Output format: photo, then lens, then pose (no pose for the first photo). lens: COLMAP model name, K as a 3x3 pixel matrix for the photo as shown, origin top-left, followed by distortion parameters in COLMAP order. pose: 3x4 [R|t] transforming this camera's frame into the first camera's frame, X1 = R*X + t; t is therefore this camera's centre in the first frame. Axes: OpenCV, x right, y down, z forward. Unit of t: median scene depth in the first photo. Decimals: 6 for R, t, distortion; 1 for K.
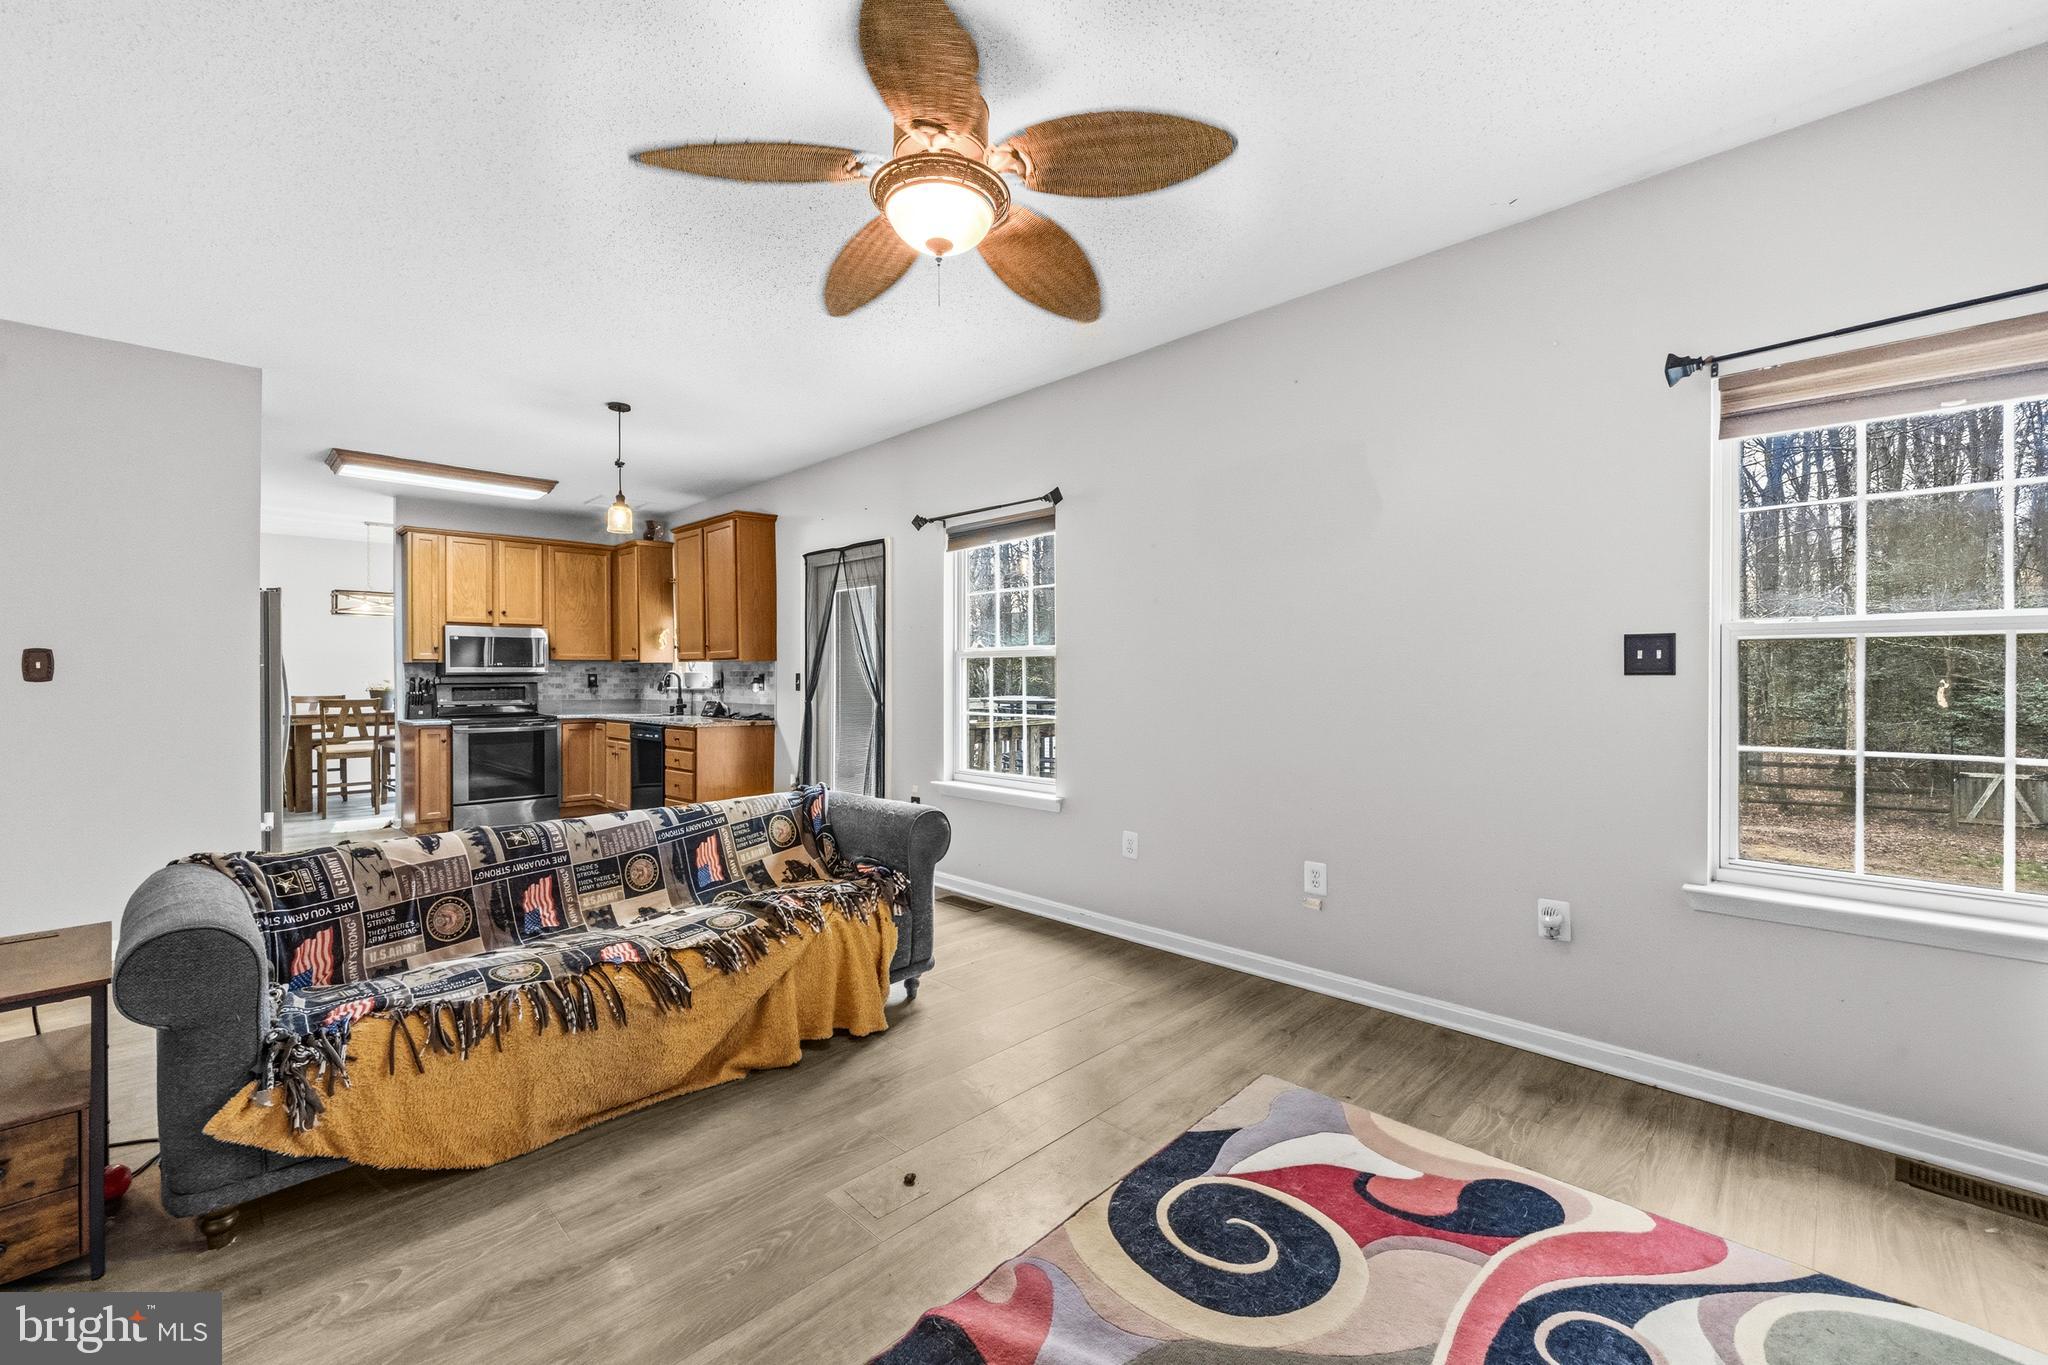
lens RADIAL K [[816.8, 0, 1016.7], [0, 816.8, 679.1], [0, 0, 1]] dist [-0.000776, -0.000019]
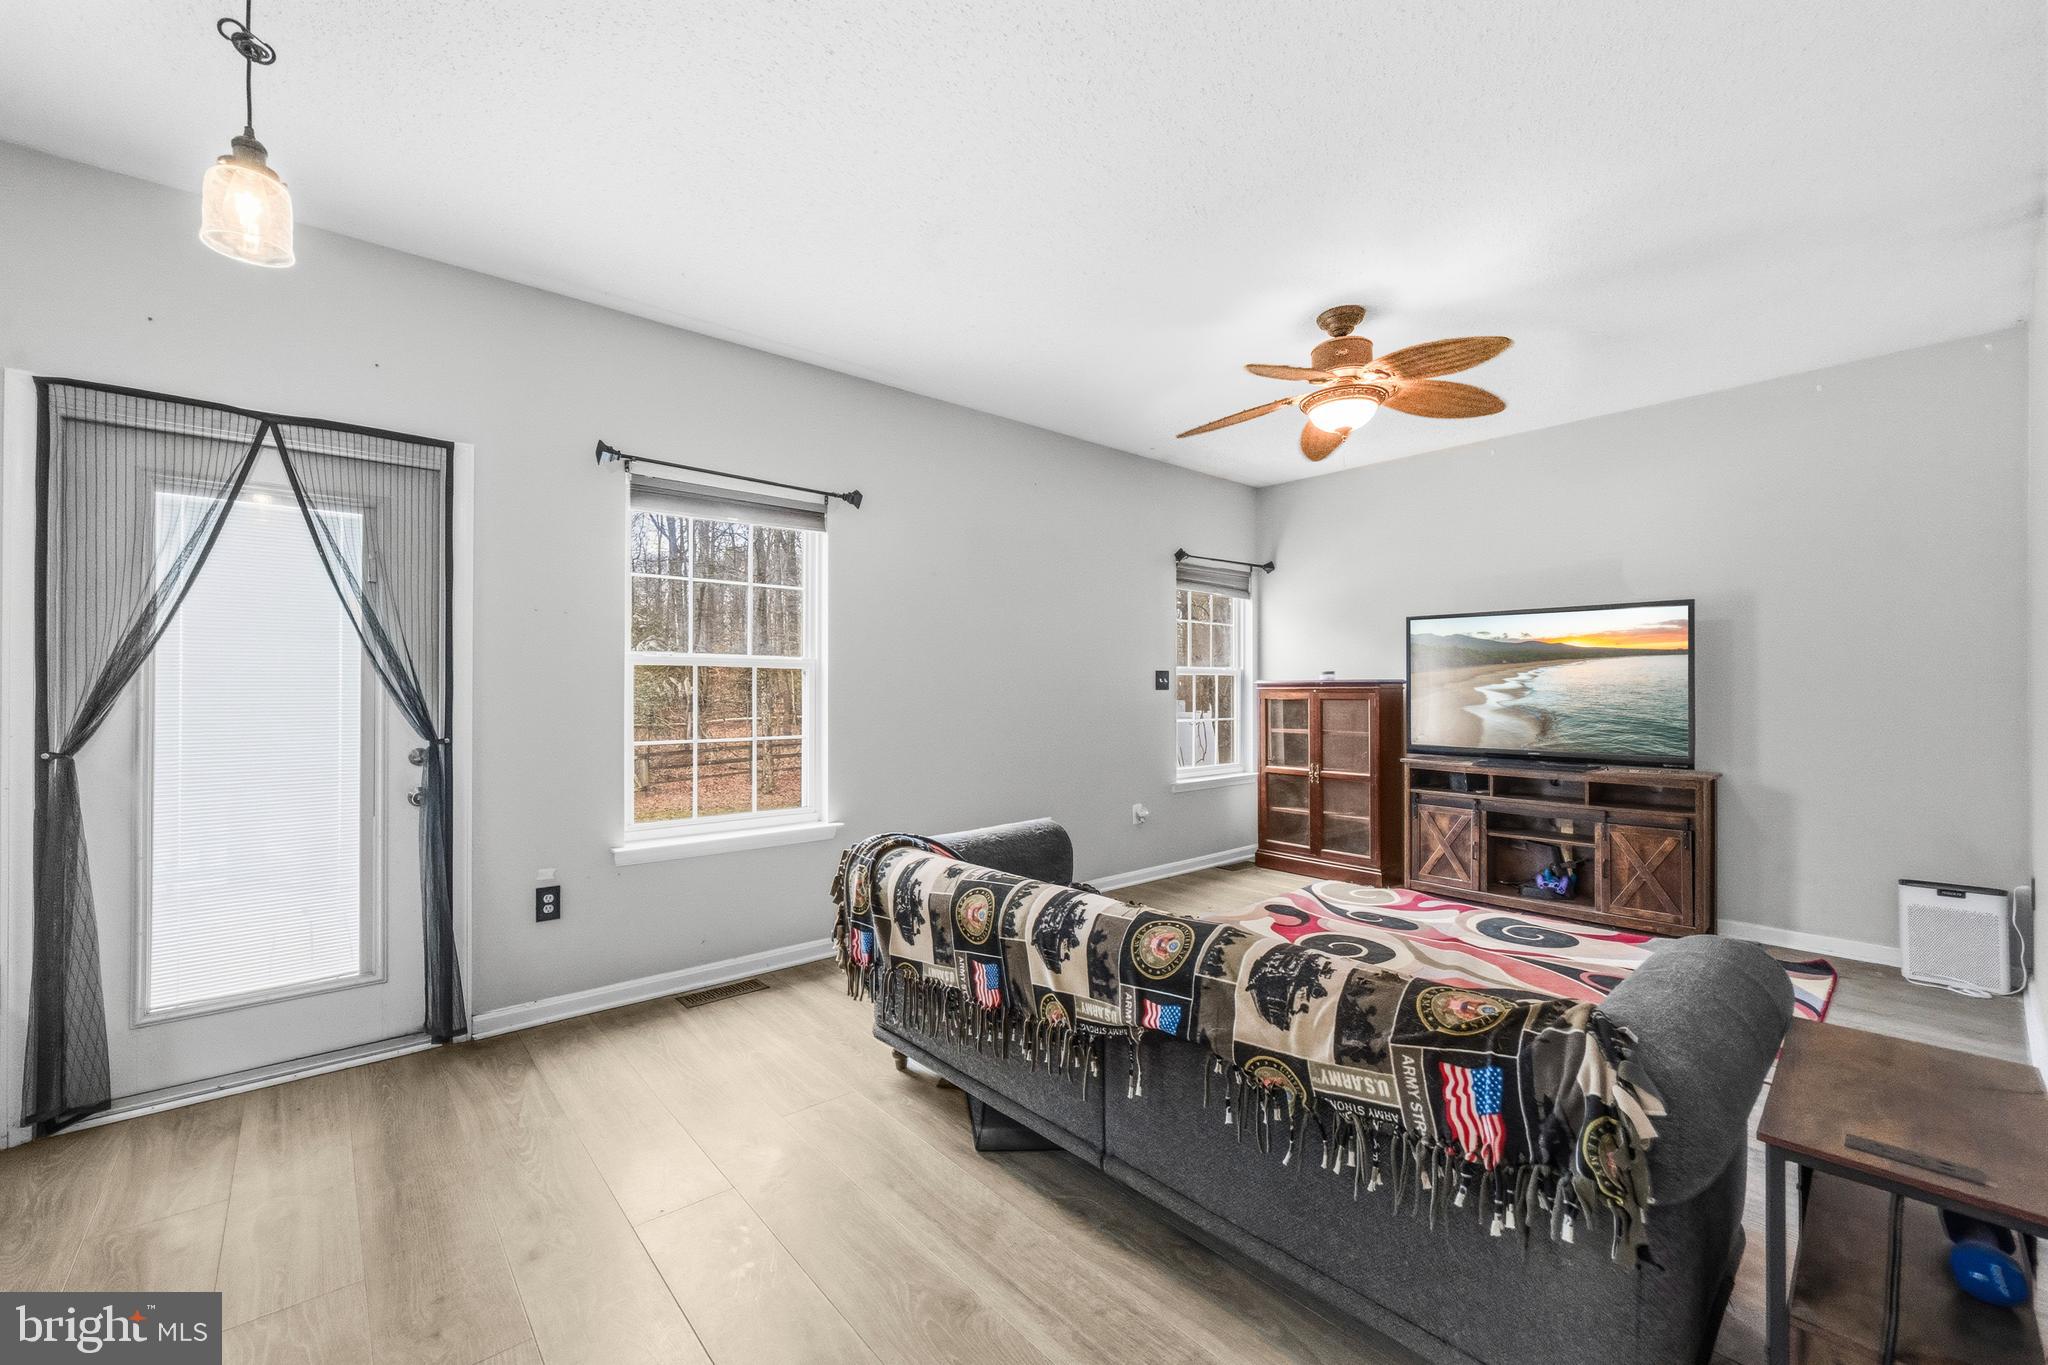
lens RADIAL K [[816.8, 0, 1016.7], [0, 816.8, 679.1], [0, 0, 1]] dist [-0.000776, -0.000019]
pose [[0.081420, 0.015319, 0.996562, -0.788653], [0.006656, 0.999851, -0.015913, -0.000651], [-0.996658, 0.007929, 0.081305, 0.670117]]
